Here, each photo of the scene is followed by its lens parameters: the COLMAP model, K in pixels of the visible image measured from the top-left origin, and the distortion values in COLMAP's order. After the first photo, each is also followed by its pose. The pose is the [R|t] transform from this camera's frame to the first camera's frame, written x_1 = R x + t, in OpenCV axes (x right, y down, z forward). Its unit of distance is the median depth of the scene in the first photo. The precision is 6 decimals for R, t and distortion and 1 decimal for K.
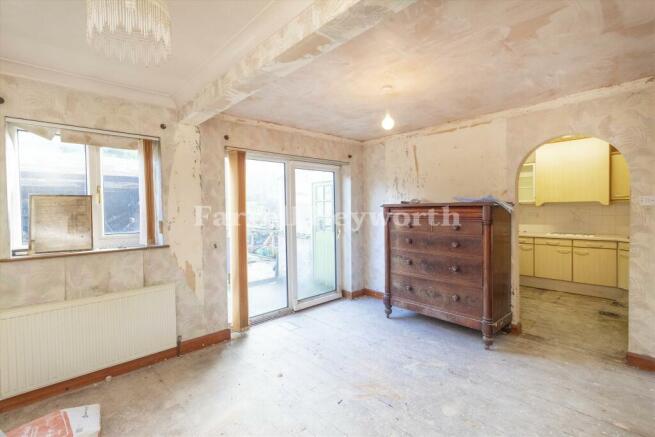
lens RADIAL K [[302.2, 0, 327.5], [0, 302.2, 218.5], [0, 0, 1]] dist [0.002427, 0.000394]
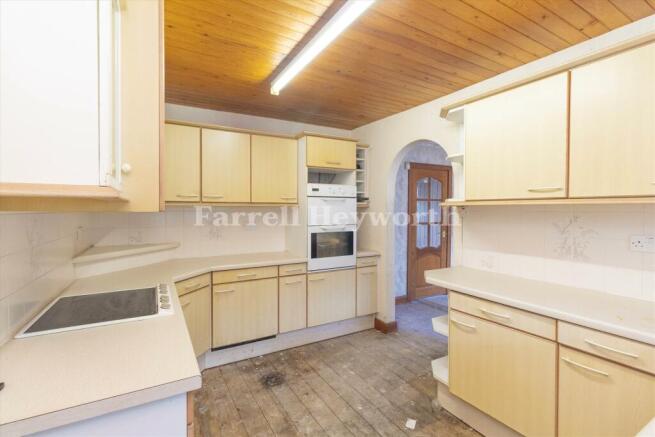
lens RADIAL K [[302.2, 0, 327.5], [0, 302.2, 218.5], [0, 0, 1]] dist [0.002427, 0.000394]
pose [[-0.976392, 0.005862, 0.215927, 0.652531], [0.017483, 0.998497, 0.051950, -0.060038], [-0.215298, 0.054499, -0.975027, 1.545797]]
